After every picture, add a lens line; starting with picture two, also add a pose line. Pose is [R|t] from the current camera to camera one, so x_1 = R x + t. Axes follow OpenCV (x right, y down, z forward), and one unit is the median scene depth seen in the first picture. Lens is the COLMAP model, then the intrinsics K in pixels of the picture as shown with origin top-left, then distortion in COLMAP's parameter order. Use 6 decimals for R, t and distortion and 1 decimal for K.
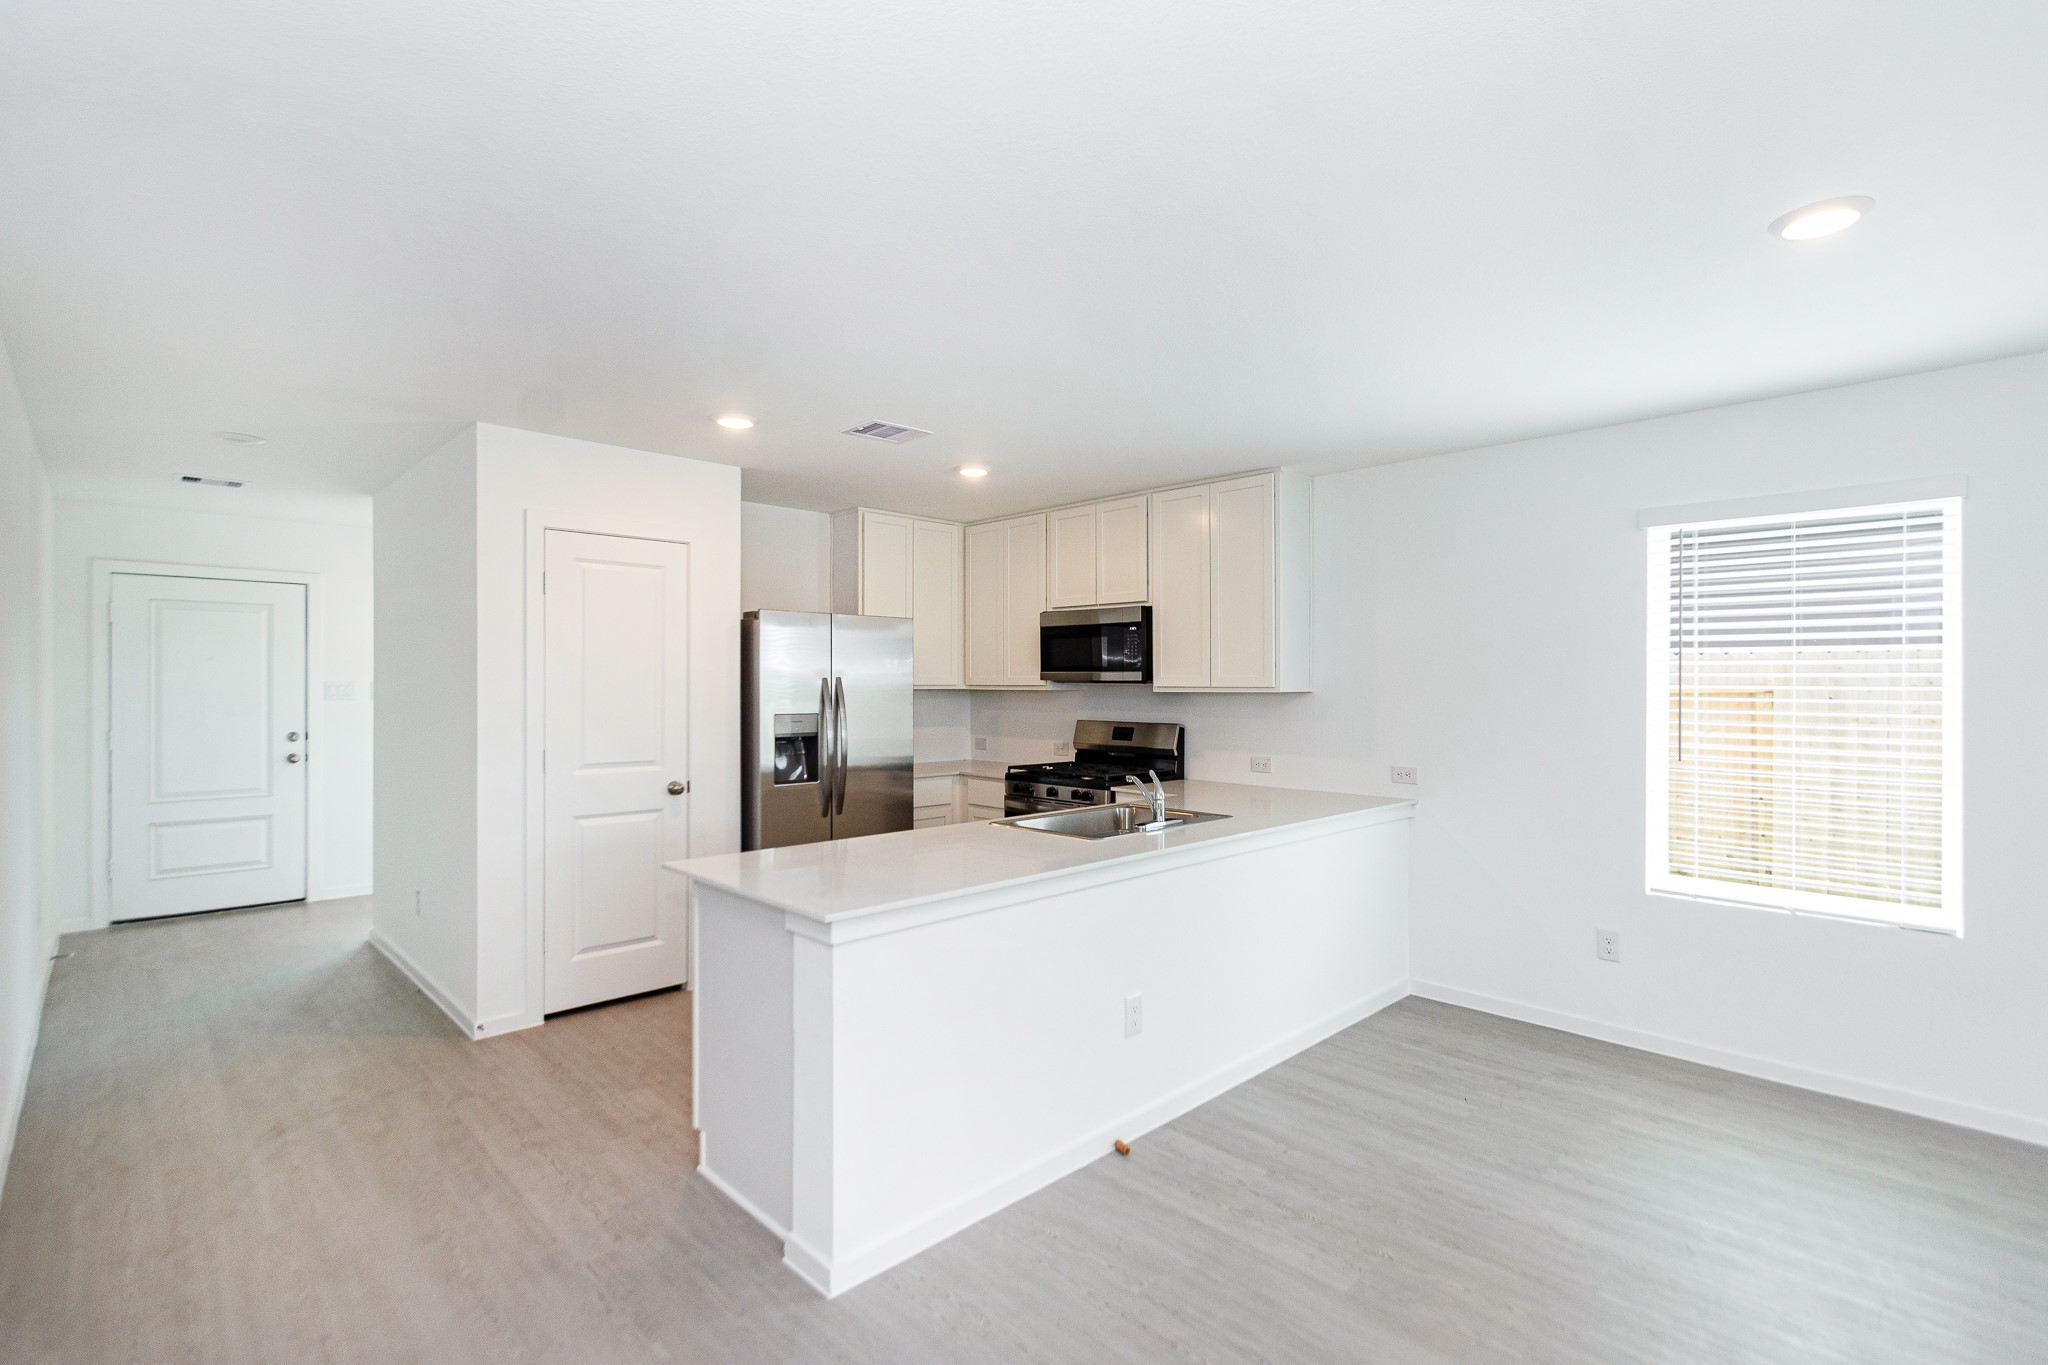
lens RADIAL K [[914.0, 0, 1013.4], [0, 914.0, 682.7], [0, 0, 1]] dist [0.001401, -0.000283]
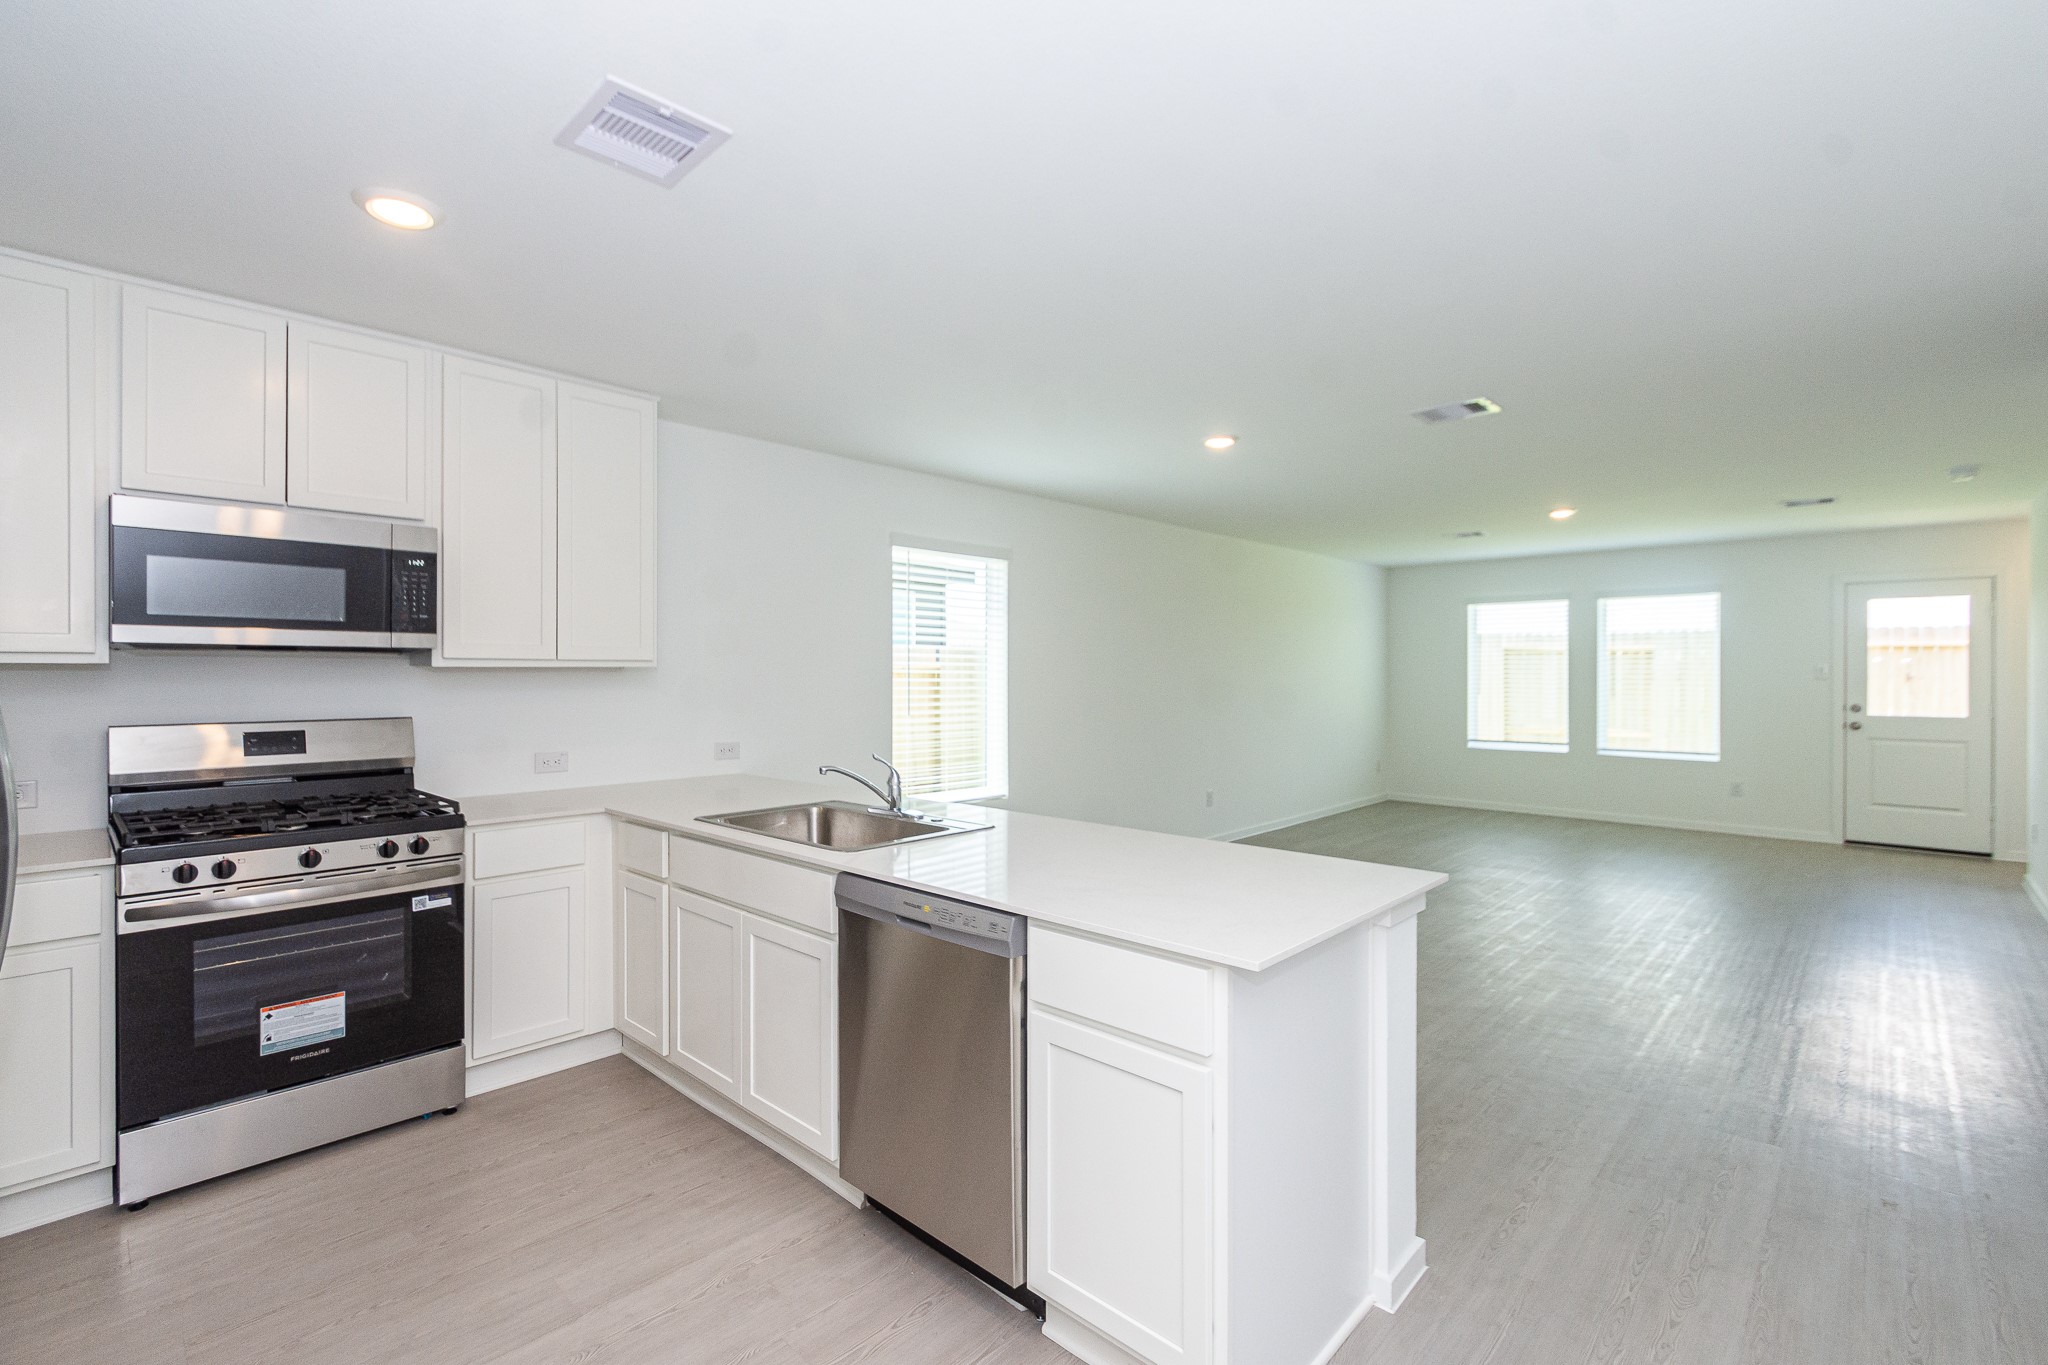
lens RADIAL K [[914.0, 0, 1013.4], [0, 914.0, 682.7], [0, 0, 1]] dist [0.001401, -0.000283]
pose [[-0.019637, -0.015382, 0.999689, -0.620357], [-0.007121, 0.999858, 0.015245, 0.010879], [-0.999782, -0.006819, -0.019744, 0.775134]]
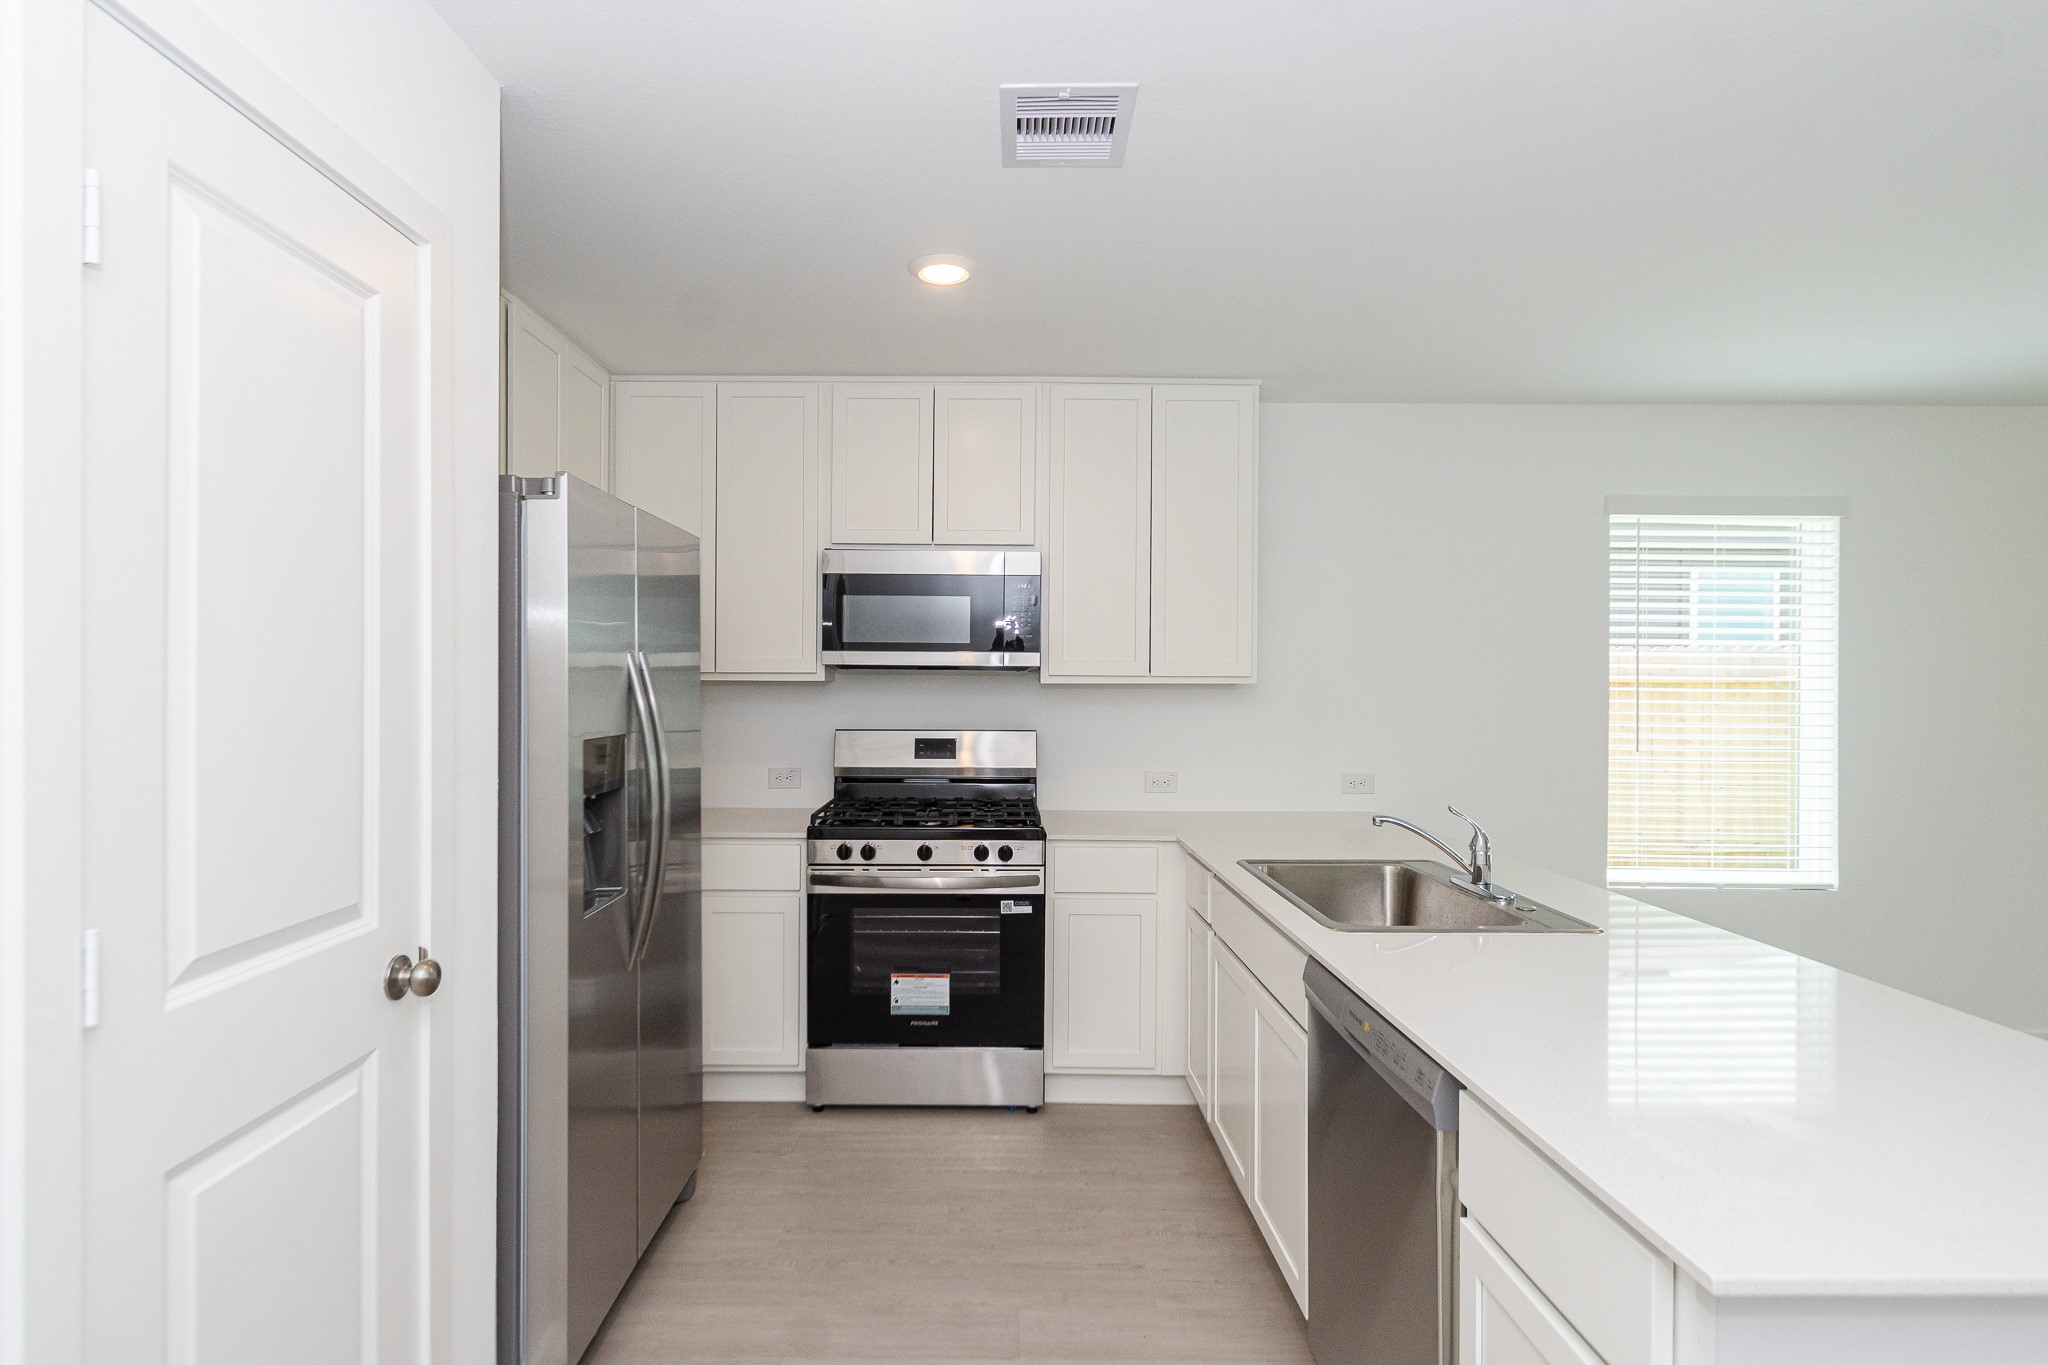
lens RADIAL K [[1036.5, 0, 977.6], [0, 1036.5, 688.7], [0, 0, 1]] dist [-0.007147, -0.000225]
pose [[0.713708, -0.007385, 0.700404, -0.518814], [-0.005647, 0.999851, 0.016297, 0.002162], [-0.700420, -0.015586, 0.713560, 0.628046]]
